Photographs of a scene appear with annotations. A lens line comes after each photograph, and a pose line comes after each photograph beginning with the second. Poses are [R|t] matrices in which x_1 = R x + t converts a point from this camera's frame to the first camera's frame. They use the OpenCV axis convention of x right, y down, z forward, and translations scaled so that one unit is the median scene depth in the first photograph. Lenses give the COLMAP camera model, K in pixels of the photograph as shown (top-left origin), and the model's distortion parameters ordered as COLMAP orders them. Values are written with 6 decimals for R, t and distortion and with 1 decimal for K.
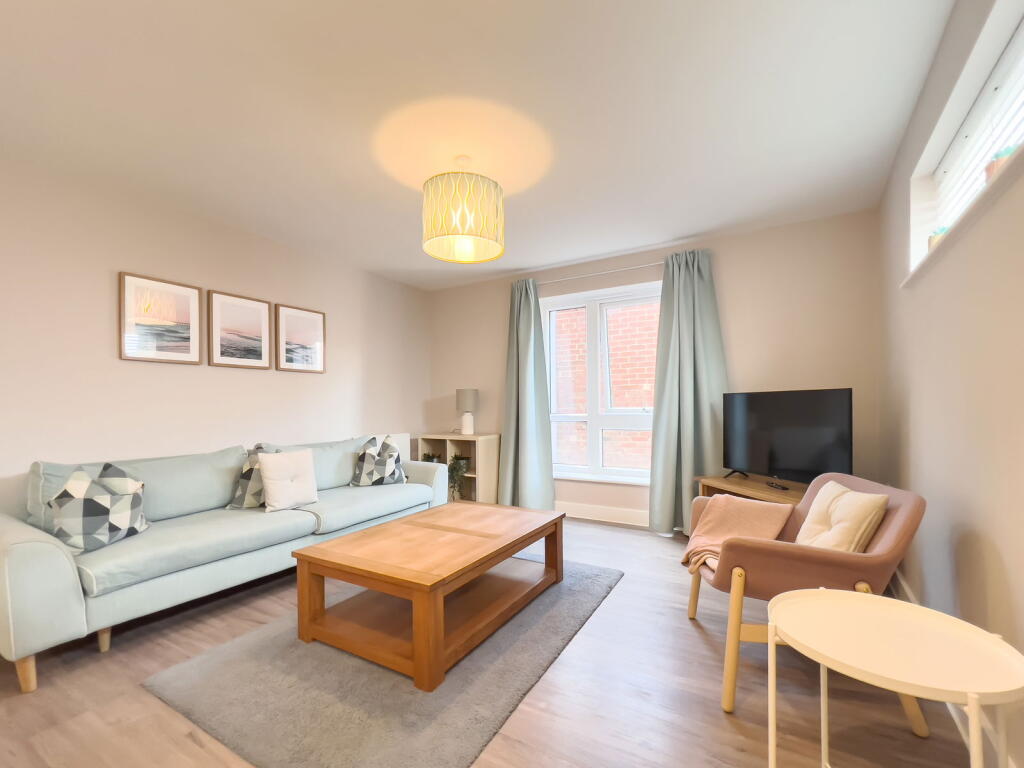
lens RADIAL K [[440.0, 0, 516.2], [0, 440.0, 405.6], [0, 0, 1]] dist [-0.000469, -0.000168]
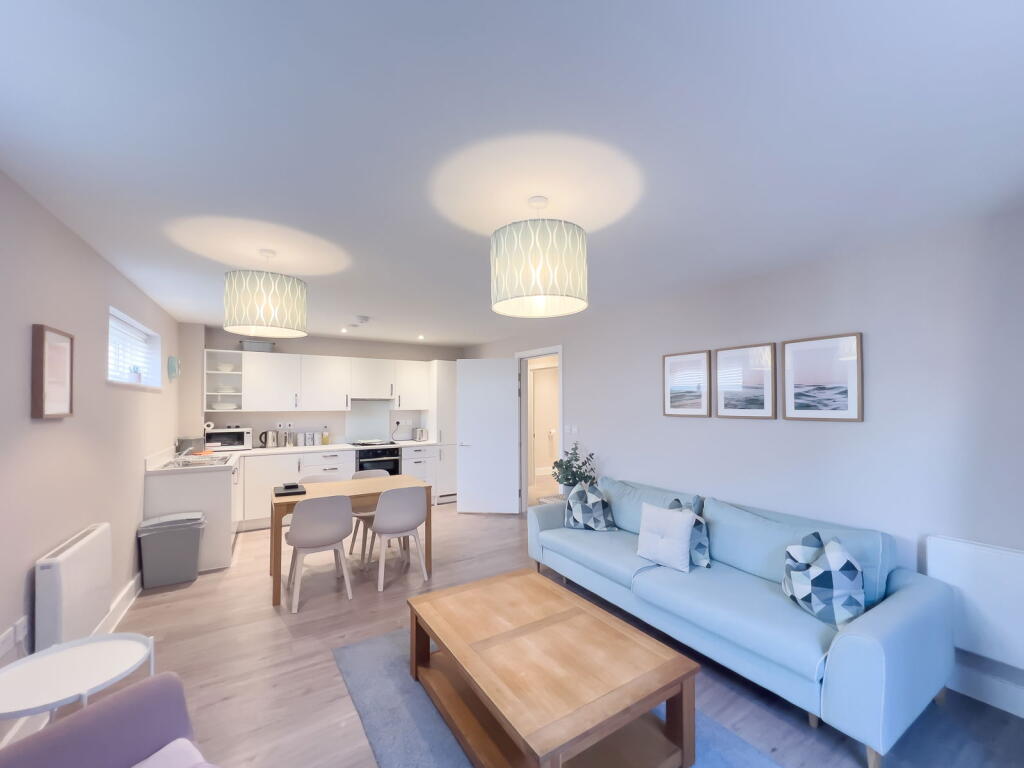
lens RADIAL K [[413.0, 0, 514.9], [0, 413.0, 396.7], [0, 0, 1]] dist [0.000081, 0.000057]
pose [[-0.441753, -0.006890, -0.897110, 0.454398], [0.006310, 0.999922, -0.010787, -0.133334], [0.897114, -0.010426, -0.441675, 0.983808]]
